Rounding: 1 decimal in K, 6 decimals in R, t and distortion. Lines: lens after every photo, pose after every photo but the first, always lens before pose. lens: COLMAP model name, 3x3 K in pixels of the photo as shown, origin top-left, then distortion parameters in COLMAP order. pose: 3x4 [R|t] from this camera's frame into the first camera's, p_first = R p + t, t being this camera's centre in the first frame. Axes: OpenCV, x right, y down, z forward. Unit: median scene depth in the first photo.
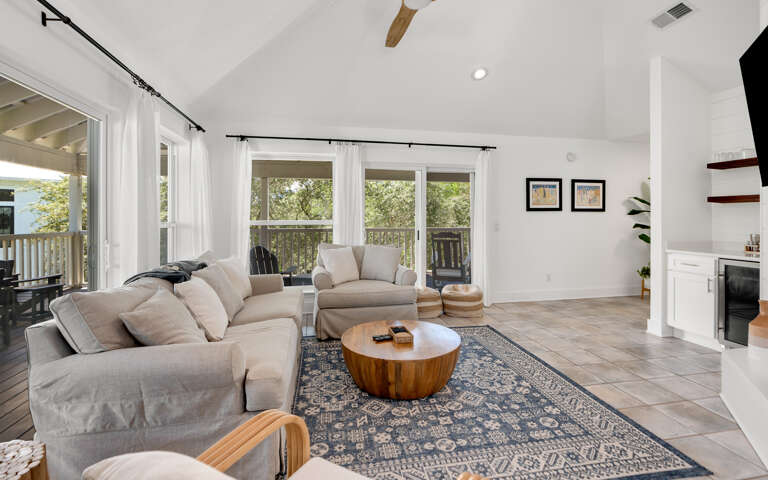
lens RADIAL K [[342.7, 0, 384.6], [0, 342.7, 219.4], [0, 0, 1]] dist [0.001794, 0.000157]
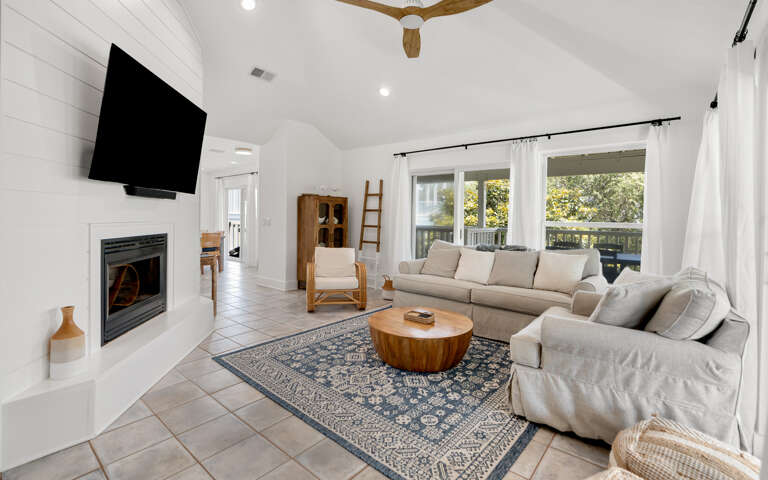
lens RADIAL K [[342.7, 0, 384.6], [0, 342.7, 219.4], [0, 0, 1]] dist [0.001794, 0.000157]
pose [[-0.767567, -0.009002, -0.640905, 1.005031], [-0.015224, 0.999875, 0.004189, 0.006020], [0.640787, 0.012972, -0.767609, 2.073719]]
